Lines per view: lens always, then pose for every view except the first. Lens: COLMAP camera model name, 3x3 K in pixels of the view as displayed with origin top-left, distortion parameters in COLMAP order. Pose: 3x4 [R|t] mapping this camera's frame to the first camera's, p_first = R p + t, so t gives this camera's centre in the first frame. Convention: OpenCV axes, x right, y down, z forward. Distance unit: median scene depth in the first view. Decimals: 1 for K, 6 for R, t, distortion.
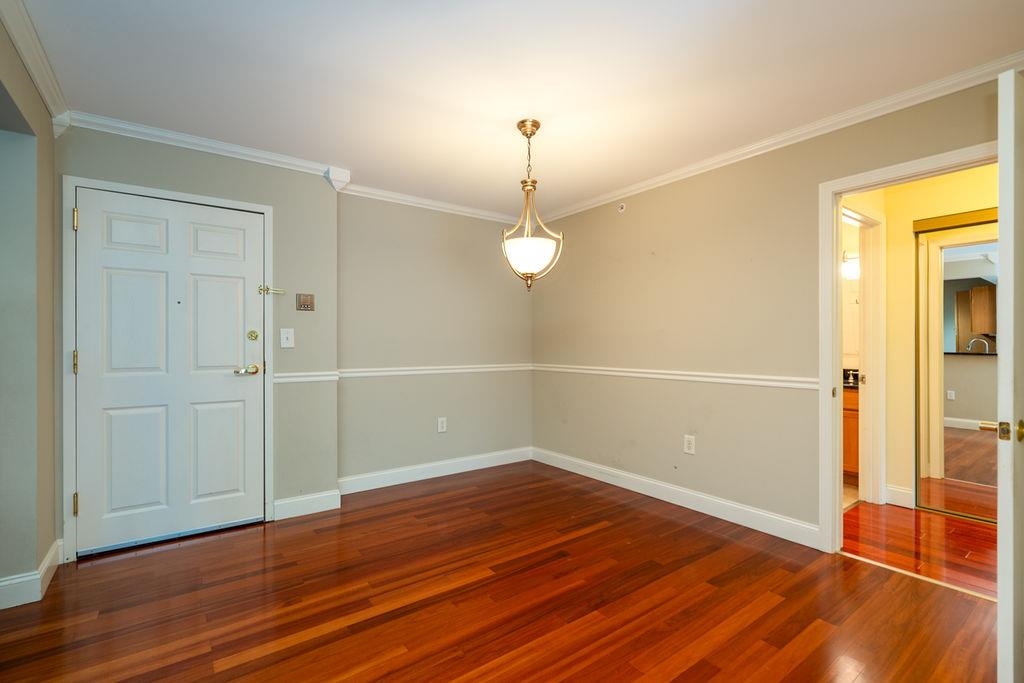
lens RADIAL K [[466.4, 0, 507.6], [0, 466.4, 344.7], [0, 0, 1]] dist [-0.001514, 0.000228]
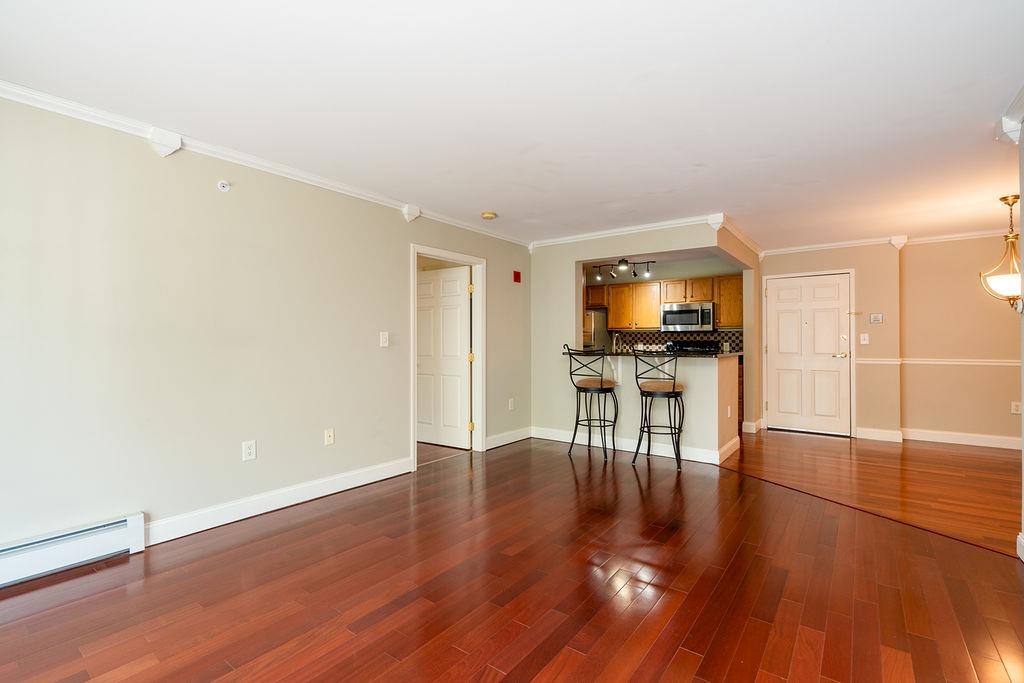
lens RADIAL K [[466.4, 0, 516.7], [0, 466.4, 336.9], [0, 0, 1]] dist [-0.001514, 0.000228]
pose [[0.306485, -0.010432, -0.951818, 0.871843], [-0.001562, 0.999933, -0.011463, -0.000059], [0.951874, 0.005000, 0.306449, -0.872492]]
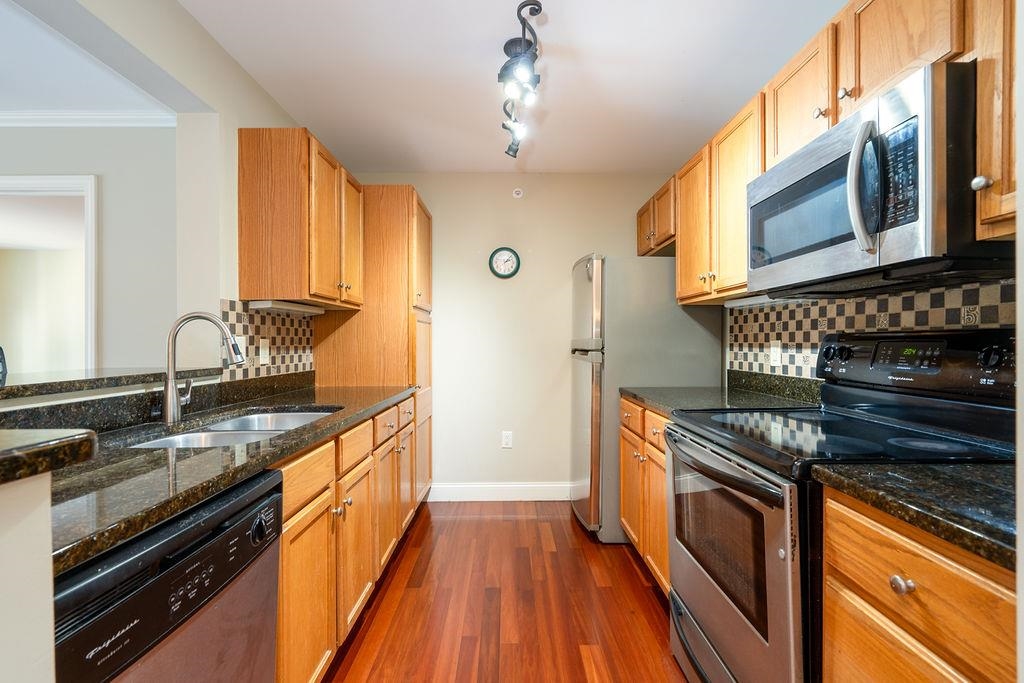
lens RADIAL K [[466.4, 0, 515.4], [0, 466.4, 340.8], [0, 0, 1]] dist [-0.001514, 0.000228]
pose [[-0.578370, -0.002125, -0.815772, -0.501456], [0.000007, 0.999997, -0.002609, 0.001842], [0.815774, -0.001515, -0.578368, 0.625738]]
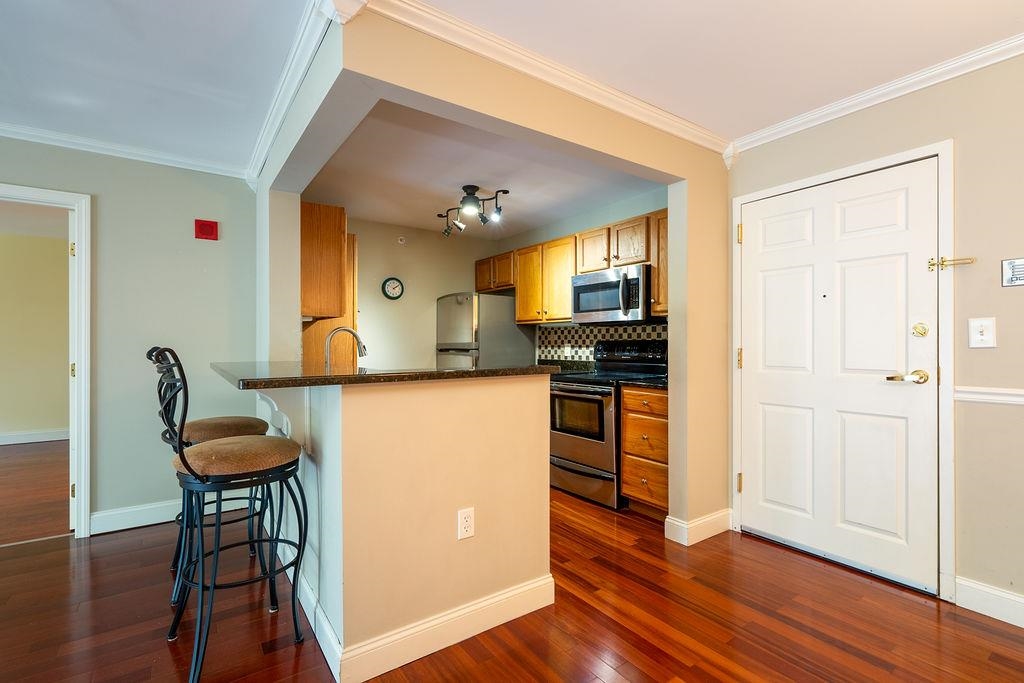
lens RADIAL K [[466.4, 0, 513.9], [0, 466.4, 342.7], [0, 0, 1]] dist [-0.001514, 0.000228]
pose [[-0.012390, -0.004299, -0.999914, 0.184031], [0.000580, 0.999991, -0.004306, 0.002367], [0.999923, -0.000633, -0.012388, 0.382546]]
